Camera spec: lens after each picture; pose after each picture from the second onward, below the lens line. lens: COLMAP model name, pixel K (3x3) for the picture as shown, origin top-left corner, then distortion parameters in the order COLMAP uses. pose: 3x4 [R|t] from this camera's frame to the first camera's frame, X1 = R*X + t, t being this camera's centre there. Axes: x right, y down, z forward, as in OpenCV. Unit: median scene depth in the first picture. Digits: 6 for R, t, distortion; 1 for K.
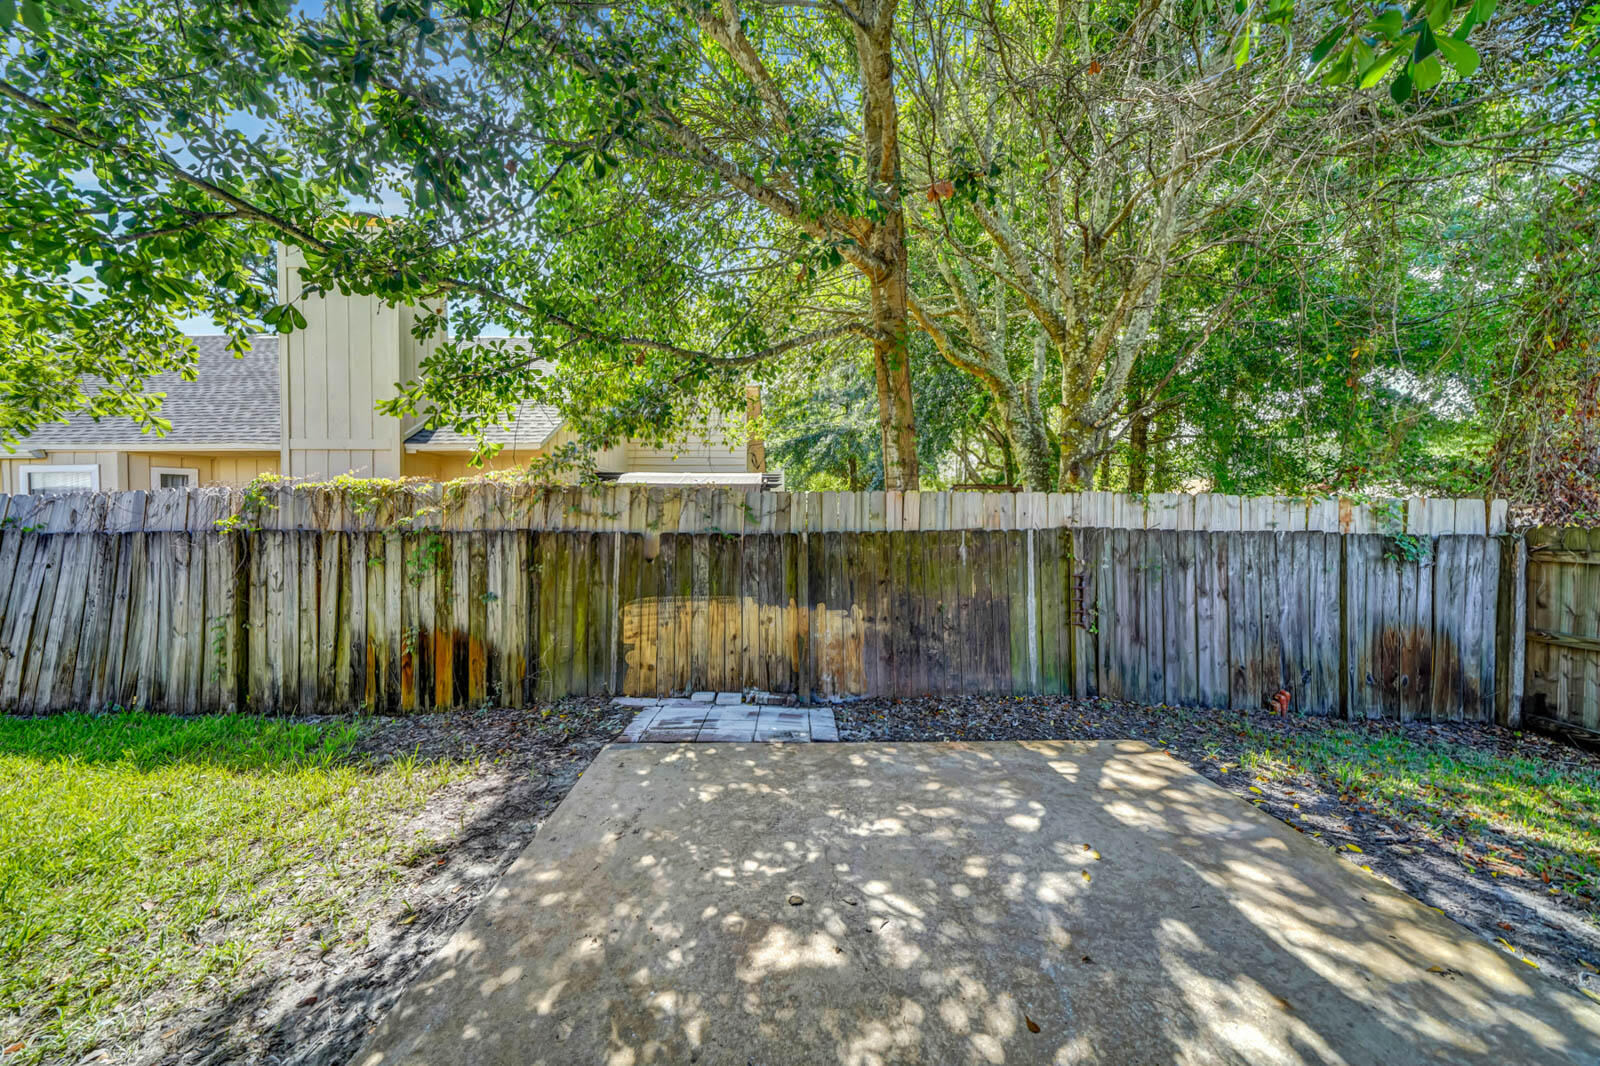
lens RADIAL K [[552.5, 0, 791.3], [0, 552.5, 526.9], [0, 0, 1]] dist [-0.004115, 0.000227]
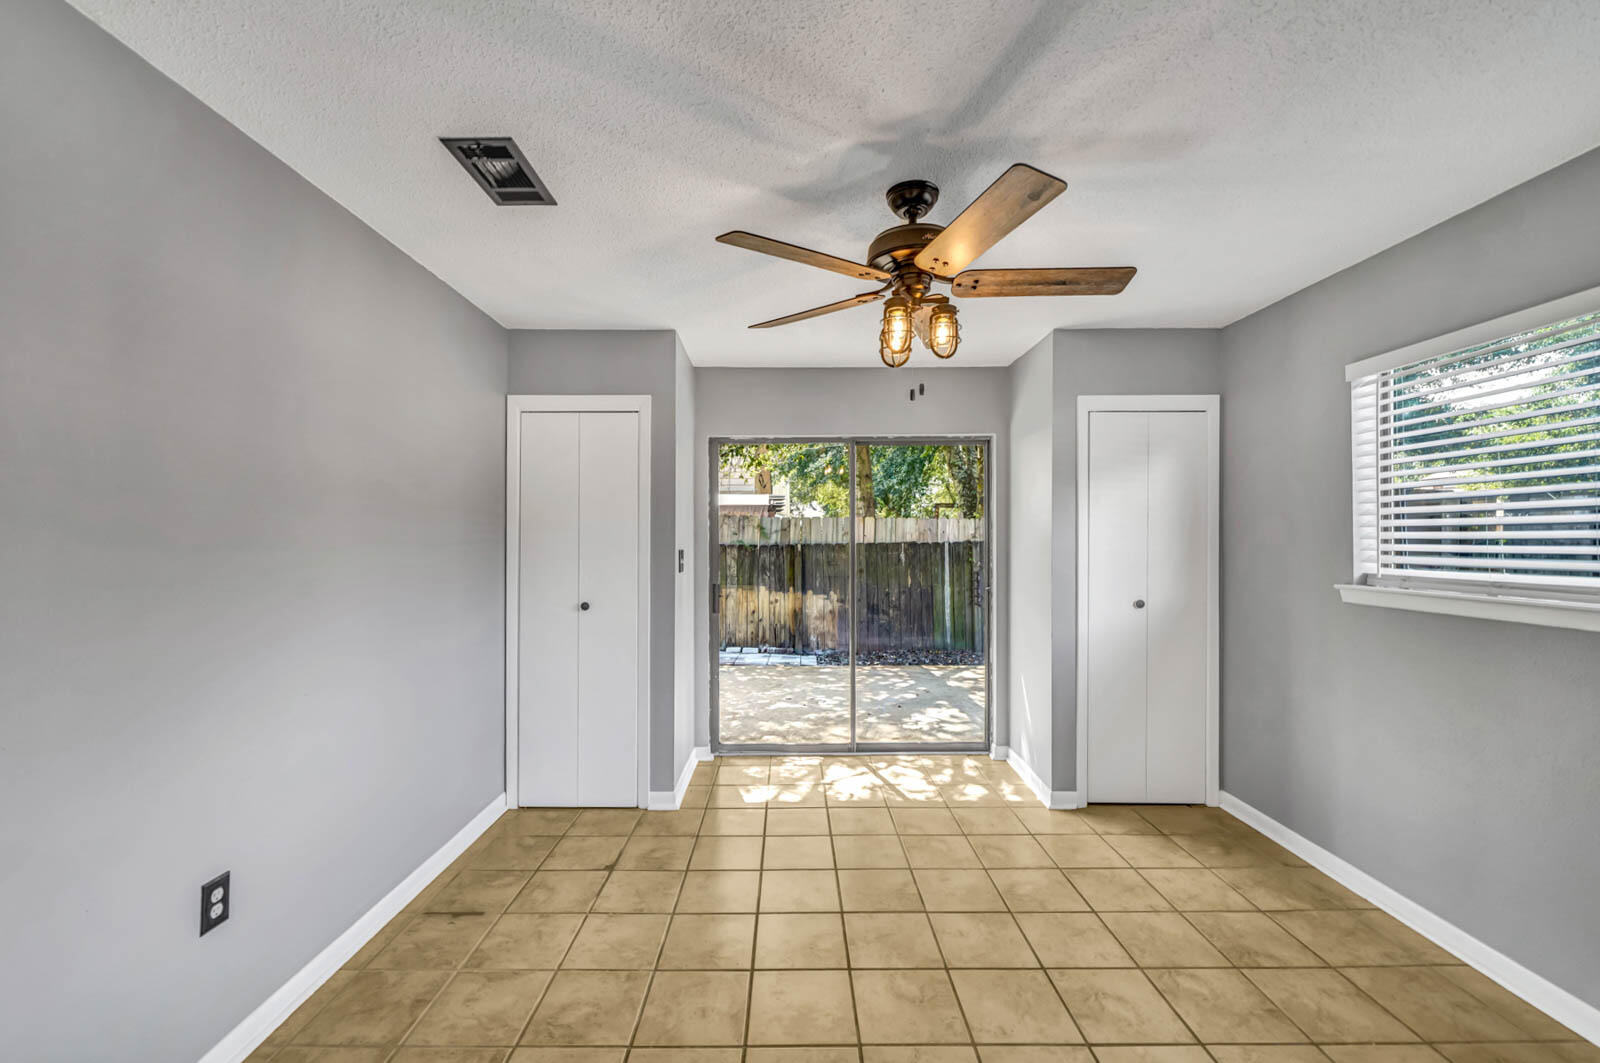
lens RADIAL K [[672.7, 0, 801.4], [0, 672.7, 531.0], [0, 0, 1]] dist [-0.001603, -0.000531]
pose [[0.999993, 0.001188, 0.003595, 0.023905], [-0.001154, 0.999956, -0.009362, -0.009274], [-0.003606, 0.009357, 0.999950, -0.875909]]
